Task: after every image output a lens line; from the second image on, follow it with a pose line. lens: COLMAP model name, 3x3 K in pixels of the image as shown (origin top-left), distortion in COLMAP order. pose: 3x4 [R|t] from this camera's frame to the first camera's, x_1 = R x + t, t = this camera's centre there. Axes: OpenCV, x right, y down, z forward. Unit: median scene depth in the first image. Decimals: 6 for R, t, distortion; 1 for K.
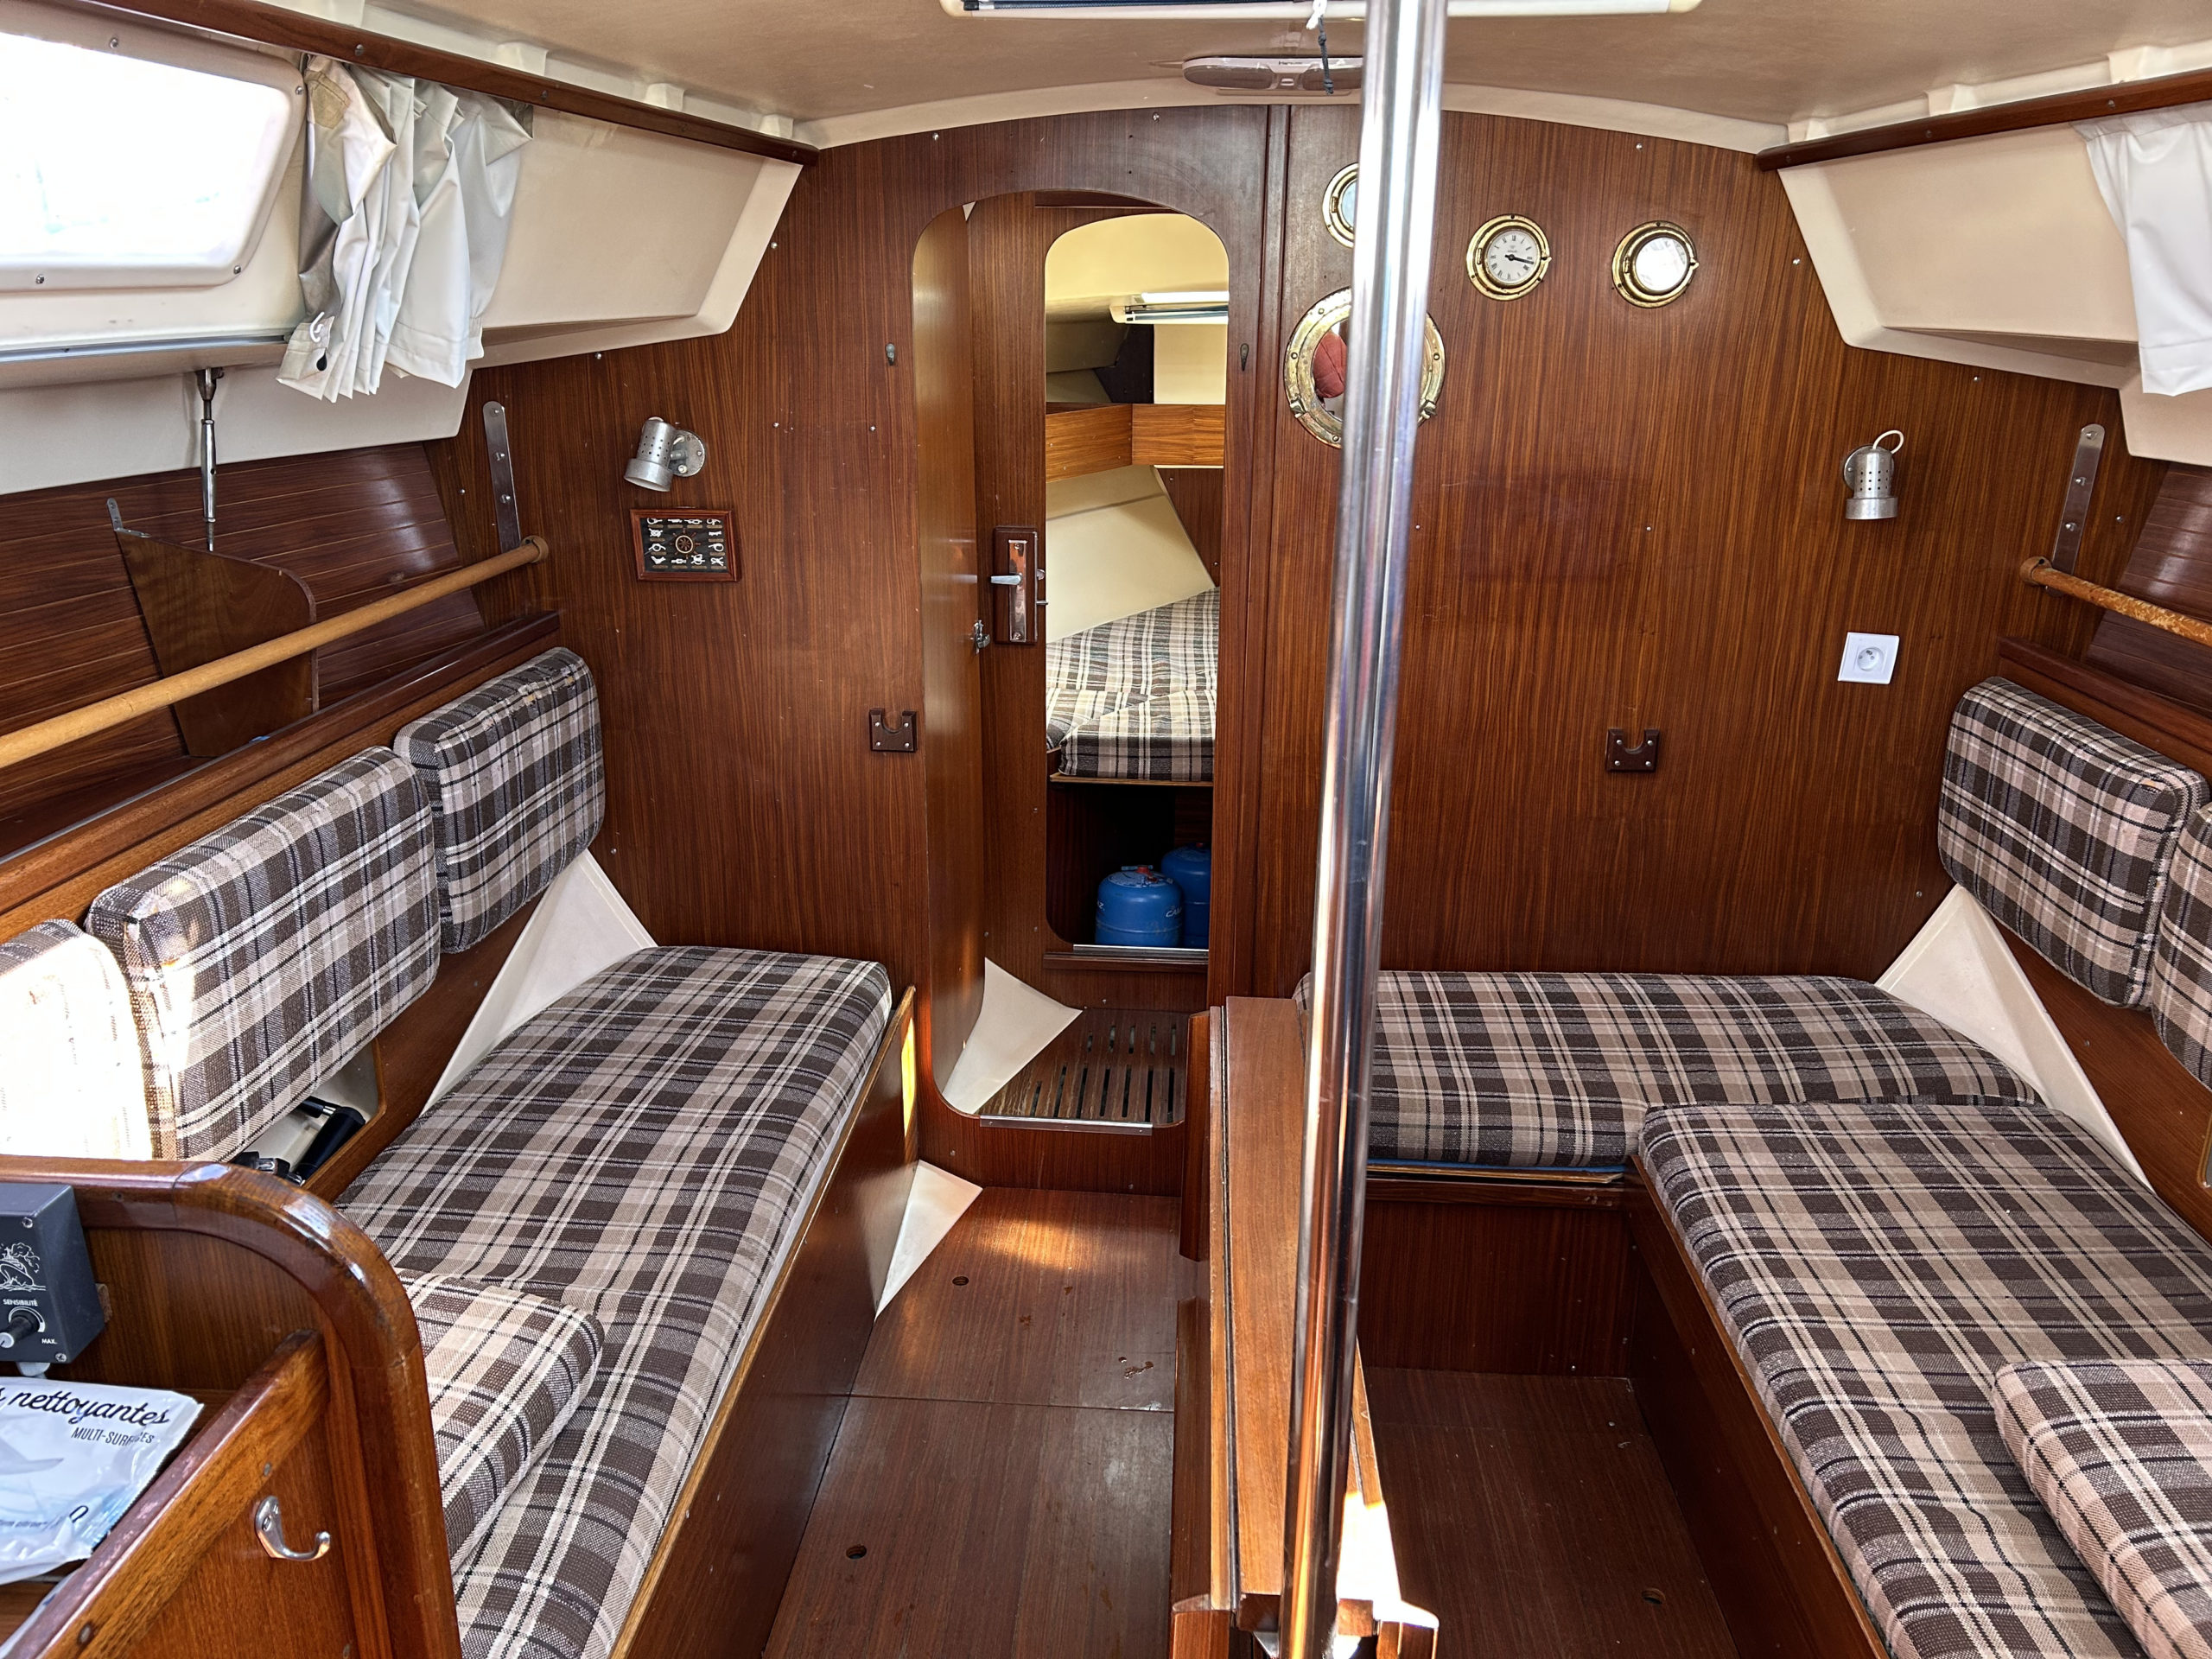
lens RADIAL K [[1665.5, 0, 1106.0], [0, 1665.5, 829.5], [0, 0, 1]] dist [0.204335, -0.000010]
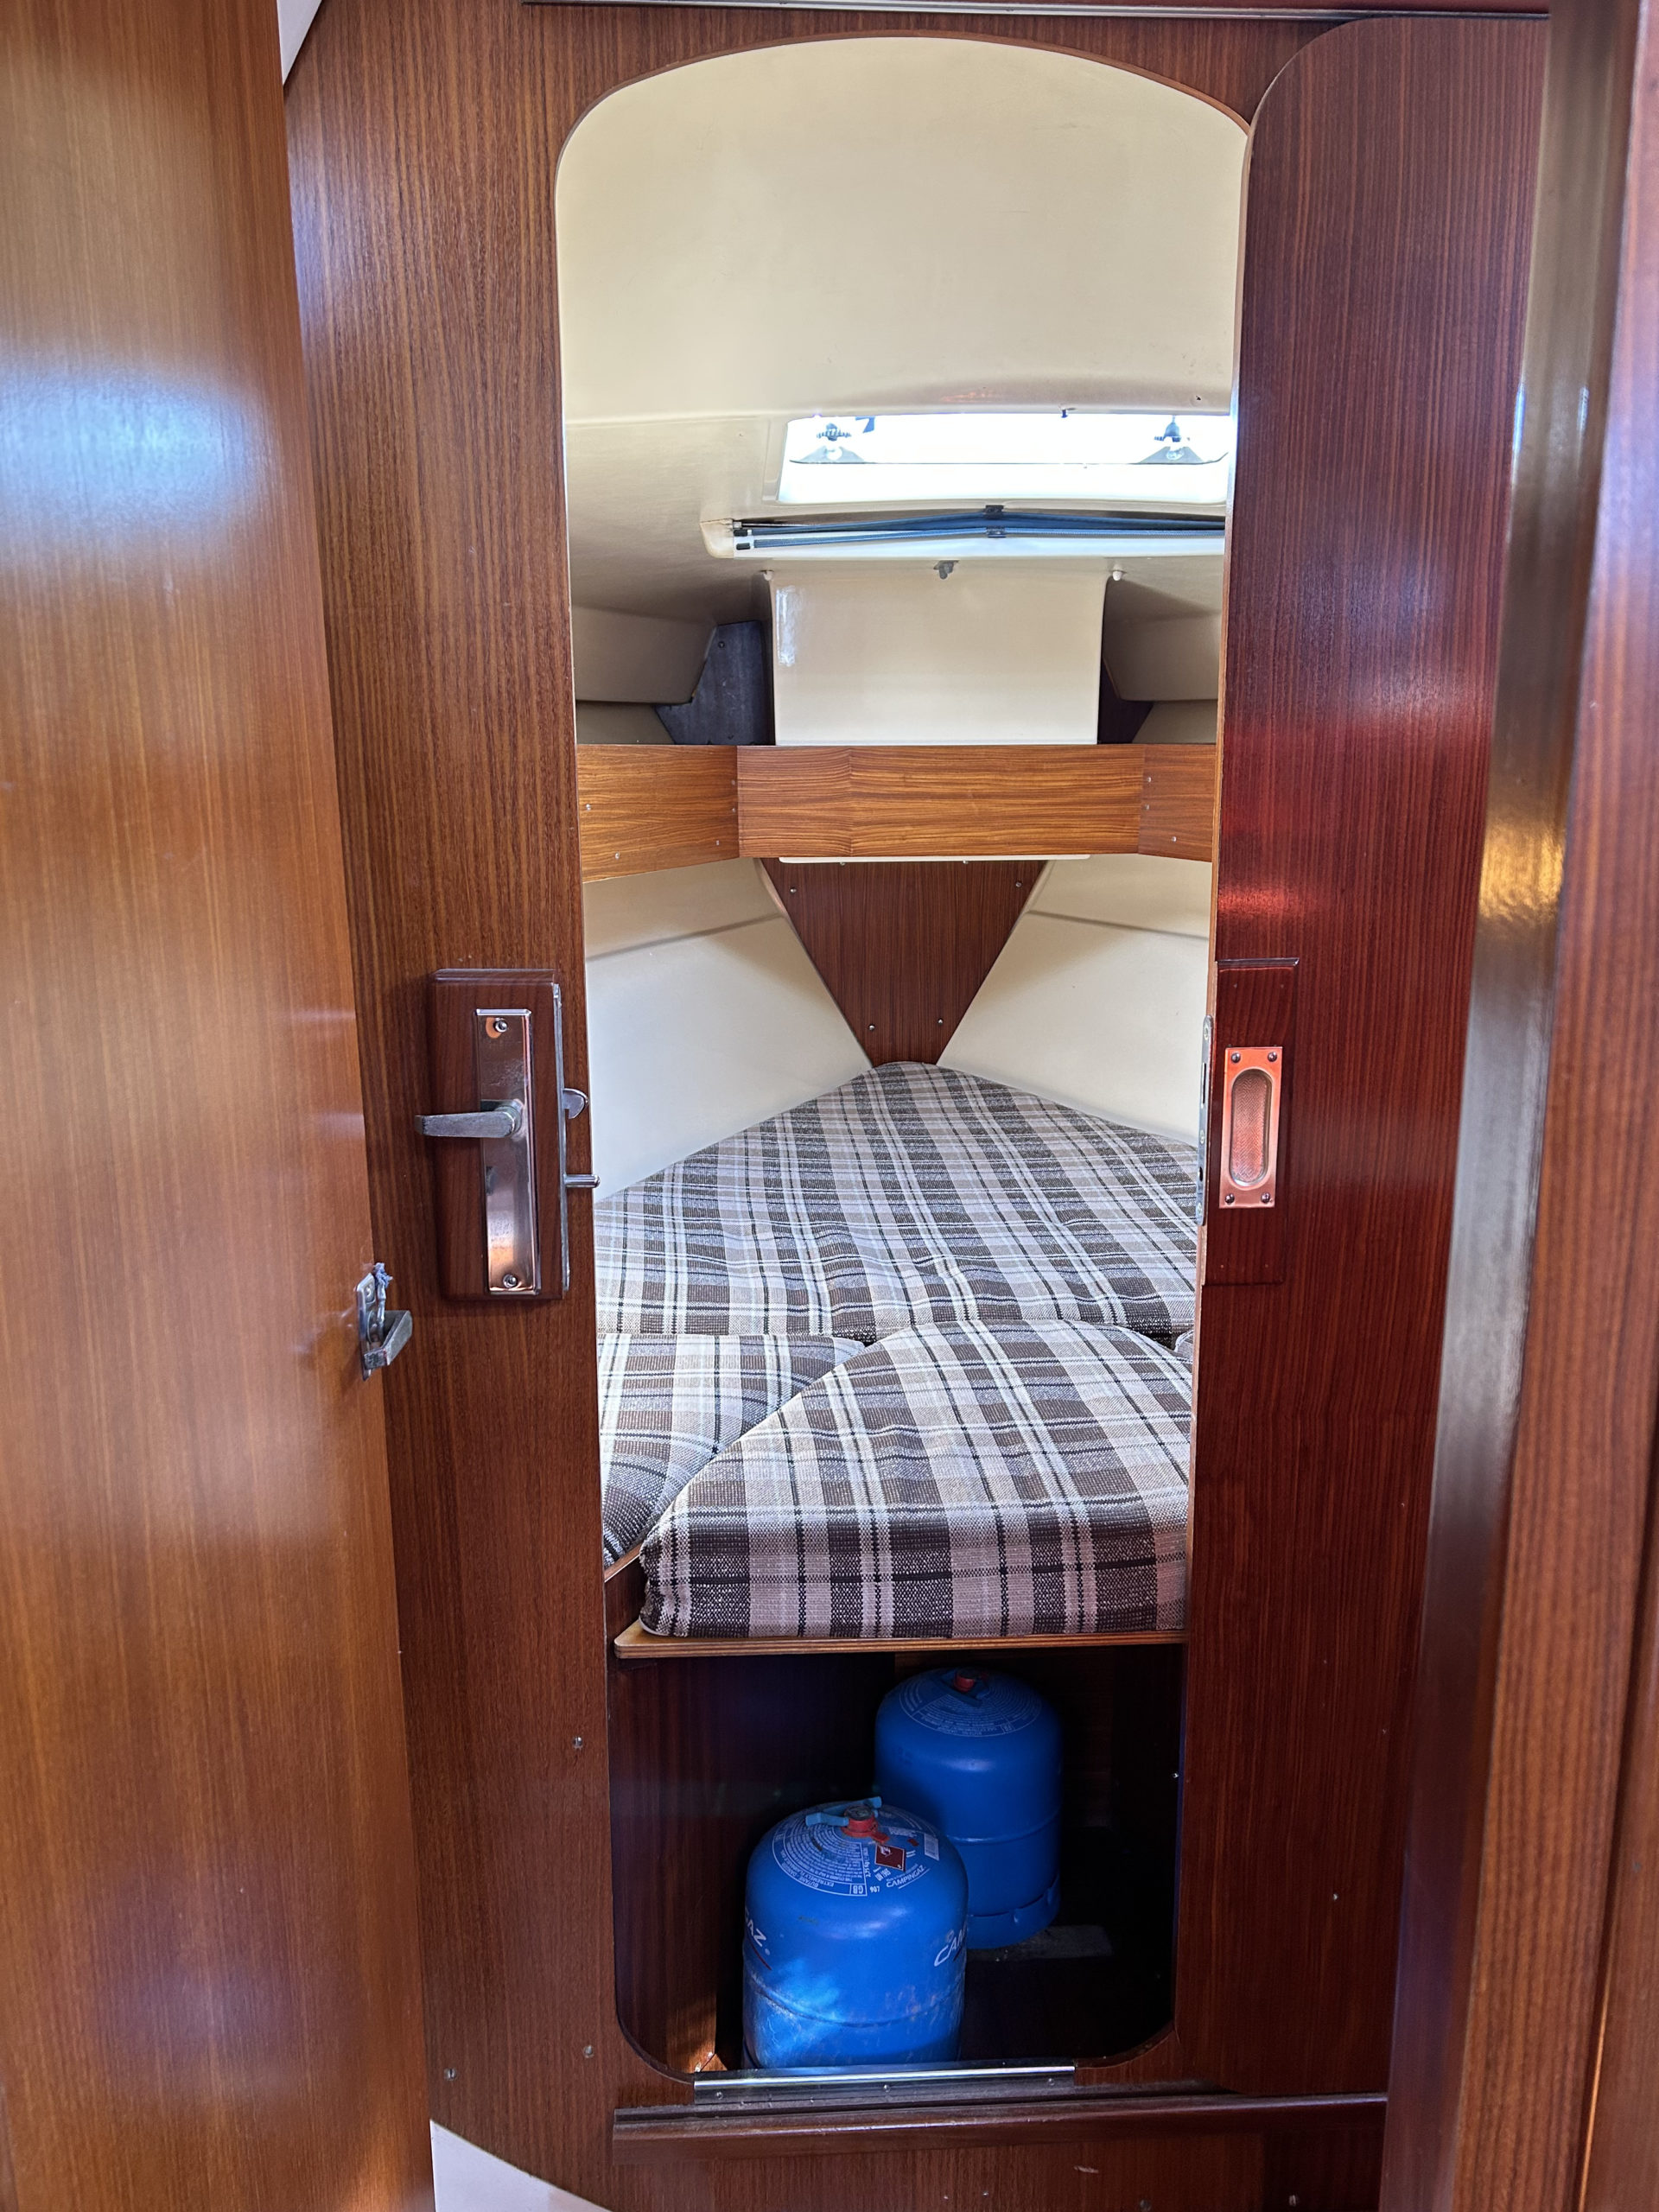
lens RADIAL K [[1660.4, 0, 829.5], [0, 1660.4, 1106.0], [0, 0, 1]] dist [0.054214, -0.002408]
pose [[0.993221, -0.036982, 0.110202, -0.022925], [0.047701, 0.994211, -0.096273, -0.109114], [-0.106004, 0.100877, 0.989236, 0.616973]]
